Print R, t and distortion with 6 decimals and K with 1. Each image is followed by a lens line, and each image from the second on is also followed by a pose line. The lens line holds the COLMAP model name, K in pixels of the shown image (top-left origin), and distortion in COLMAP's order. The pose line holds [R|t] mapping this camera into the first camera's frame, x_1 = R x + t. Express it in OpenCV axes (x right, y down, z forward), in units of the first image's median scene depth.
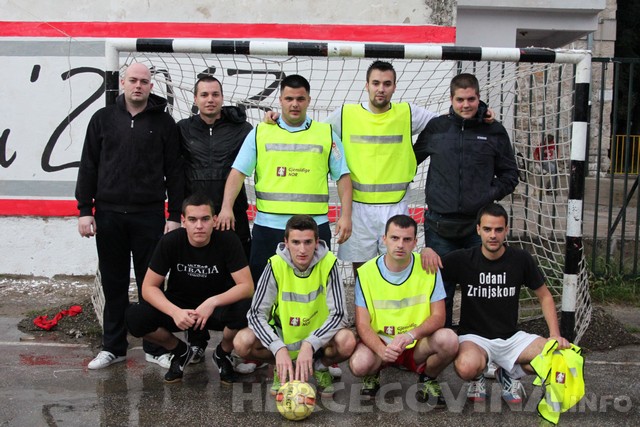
lens RADIAL K [[875.9, 0, 320.0], [0, 875.9, 213.5], [0, 0, 1]] dist [0.011479, 0.012643]
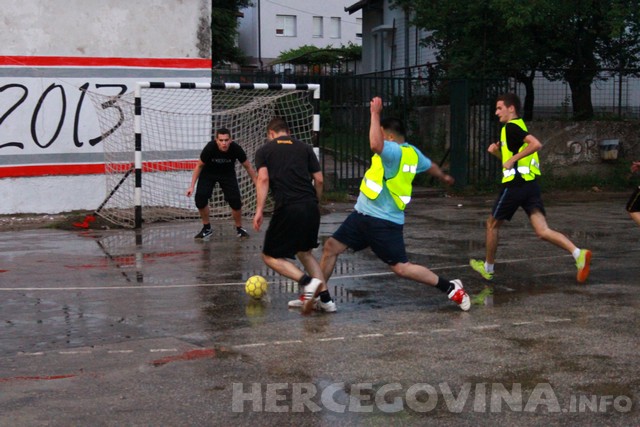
lens RADIAL K [[1312.1, 0, 320.0], [0, 1312.1, 213.5], [0, 0, 1]] dist [0.032675, 0.533258]
pose [[0.797335, -0.075004, 0.598858, -1.293503], [0.069664, 0.997053, 0.032123, 0.032440], [-0.599503, 0.016106, 0.800211, -1.279883]]
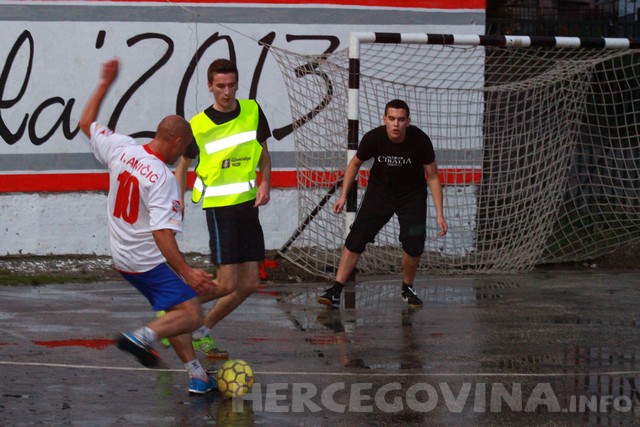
lens RADIAL K [[2344.8, 0, 320.0], [0, 2344.8, 213.5], [0, 0, 1]] dist [0.238018, -0.526908]
pose [[0.883853, -0.039518, 0.466093, -1.314826], [0.044516, 0.999009, 0.000286, 0.037966], [-0.465642, 0.020496, 0.884736, -1.361309]]
